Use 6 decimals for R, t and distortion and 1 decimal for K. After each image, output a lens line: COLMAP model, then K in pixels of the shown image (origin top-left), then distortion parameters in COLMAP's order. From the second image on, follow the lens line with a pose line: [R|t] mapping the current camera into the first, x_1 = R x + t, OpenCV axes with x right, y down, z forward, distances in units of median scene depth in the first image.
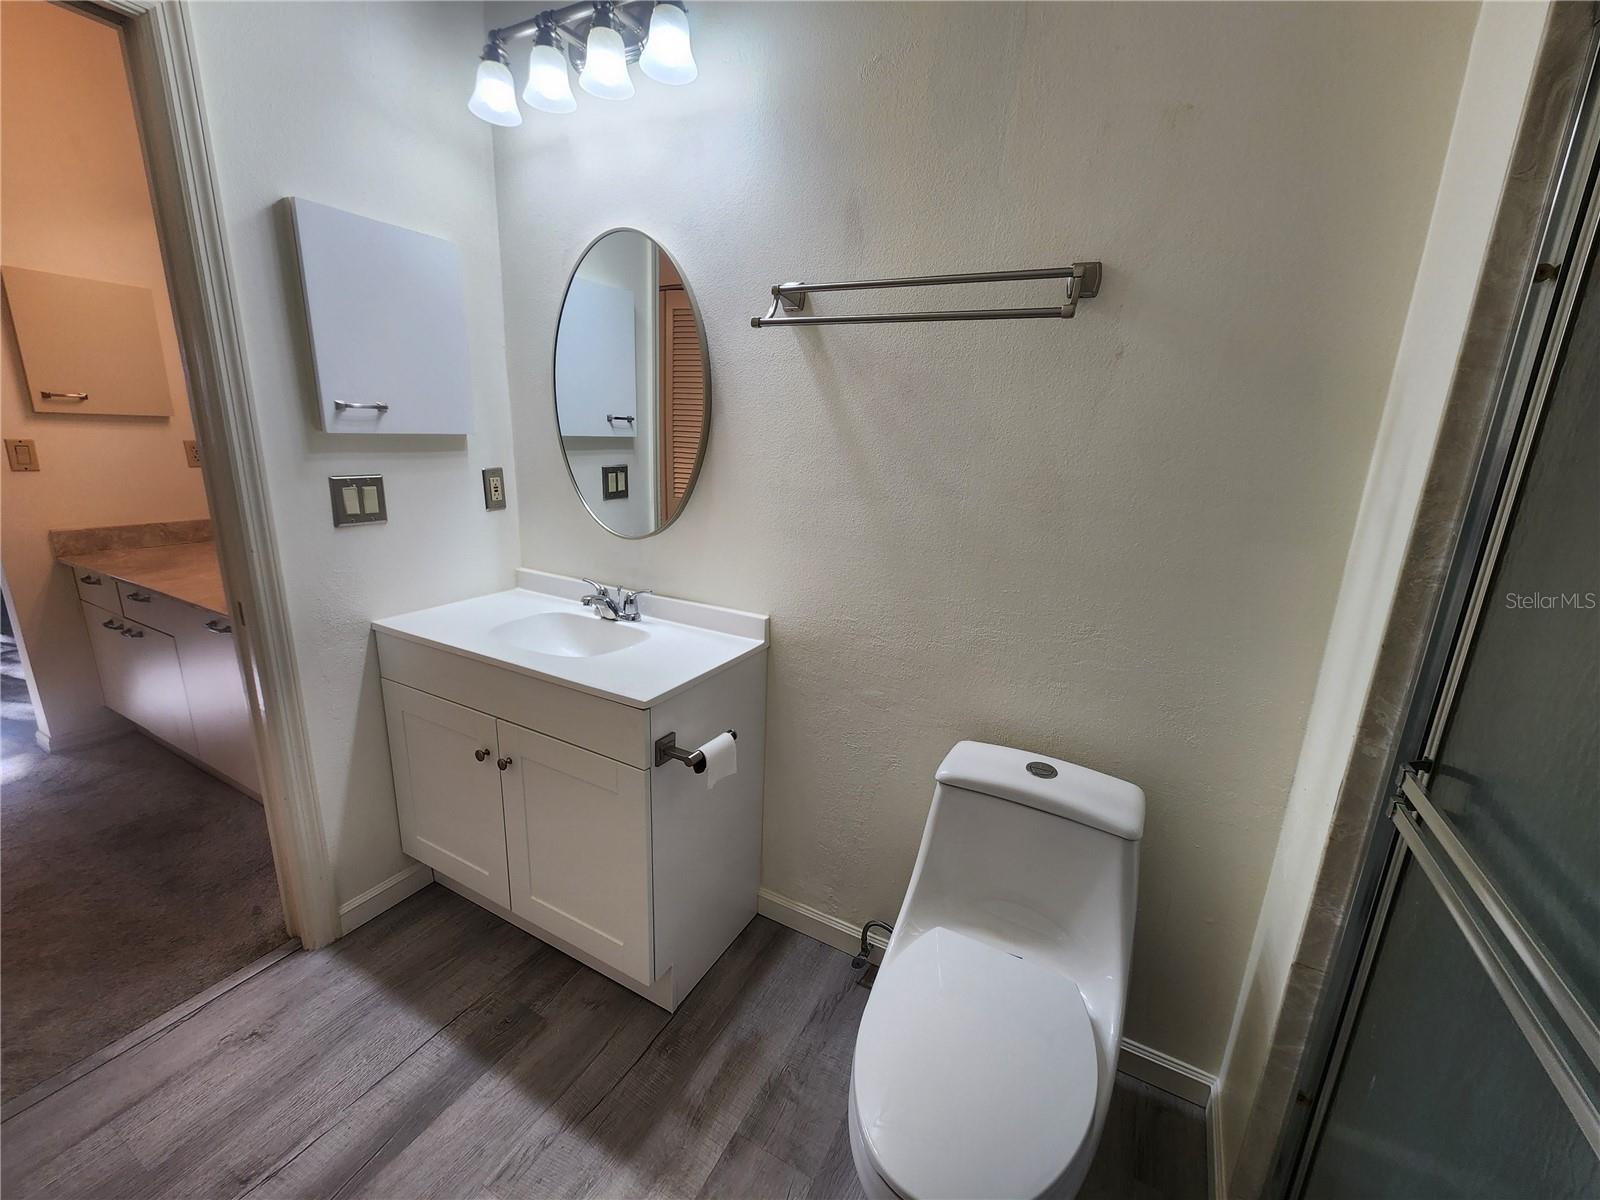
lens RADIAL K [[647.3, 0, 800.0], [0, 647.3, 600.0], [0, 0, 1]] dist [0.001415, 0.000084]
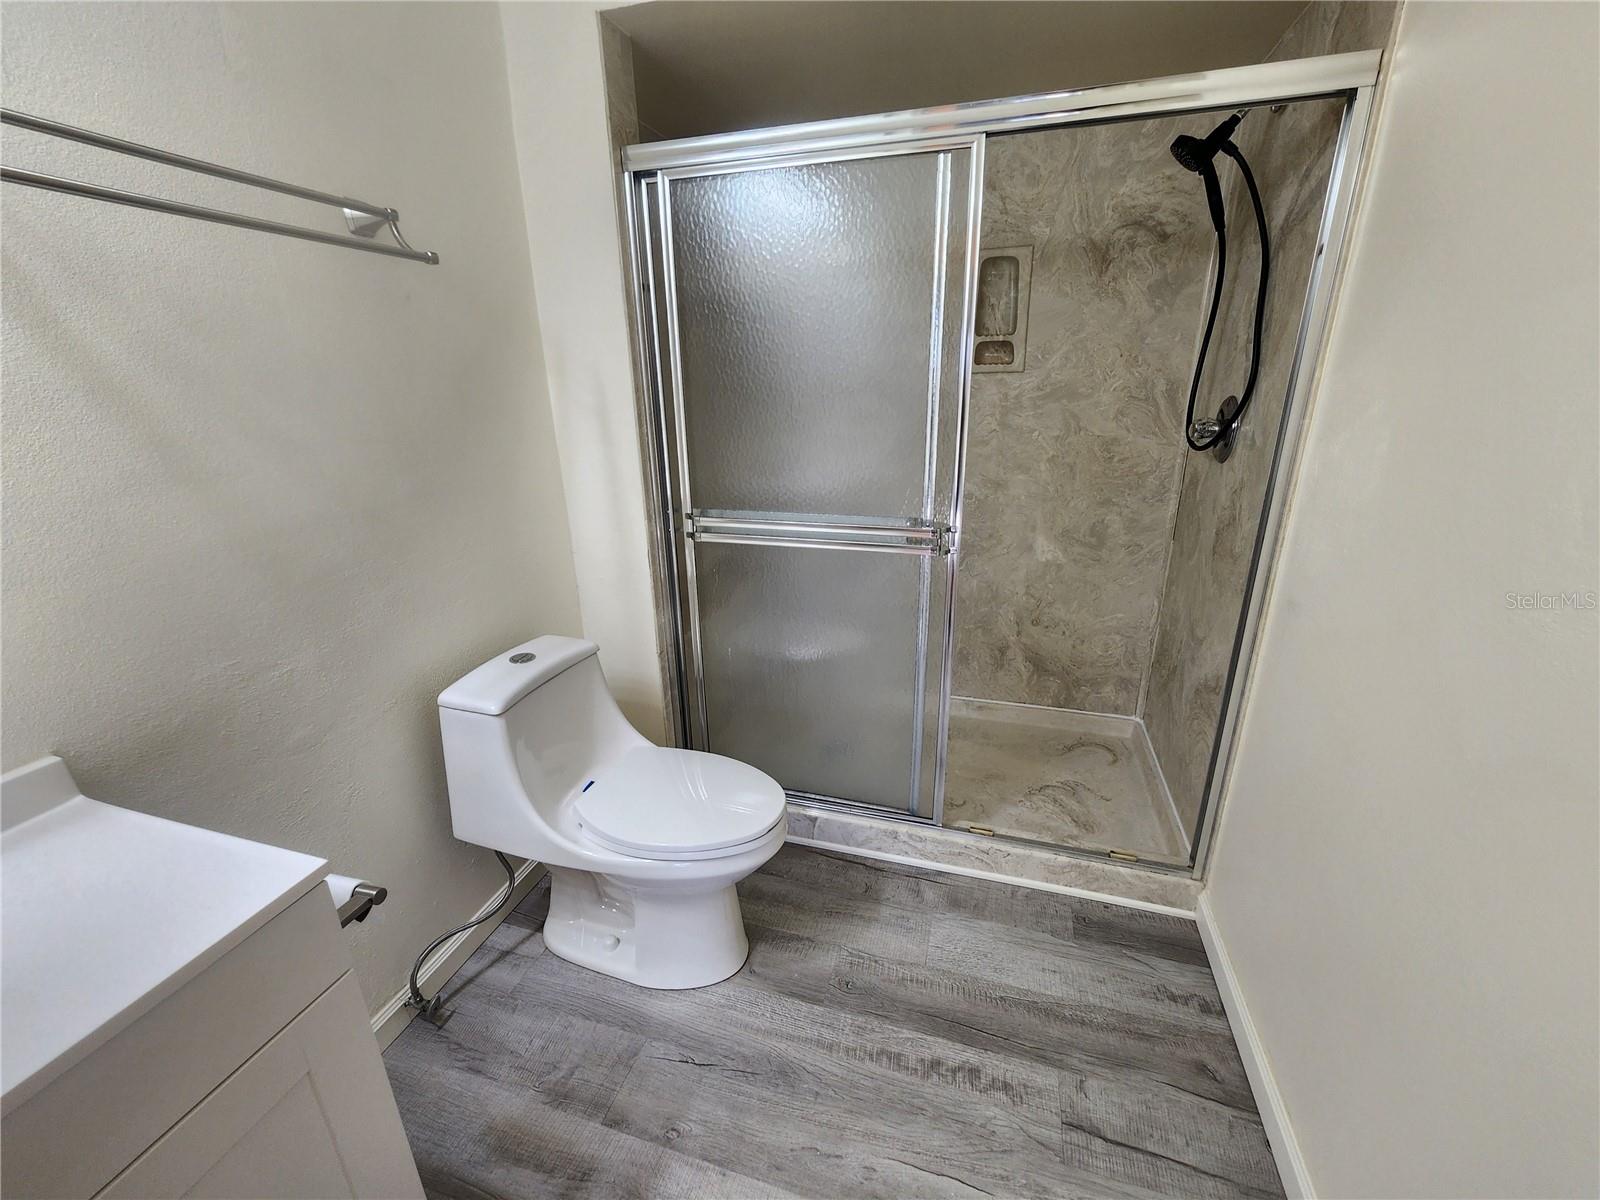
lens RADIAL K [[647.3, 0, 800.0], [0, 647.3, 600.0], [0, 0, 1]] dist [0.001415, 0.000084]
pose [[-0.191839, -0.357197, 0.914116, -0.744463], [0.258896, 0.880005, 0.398200, -0.168696], [-0.946663, 0.313051, -0.076342, 0.539274]]
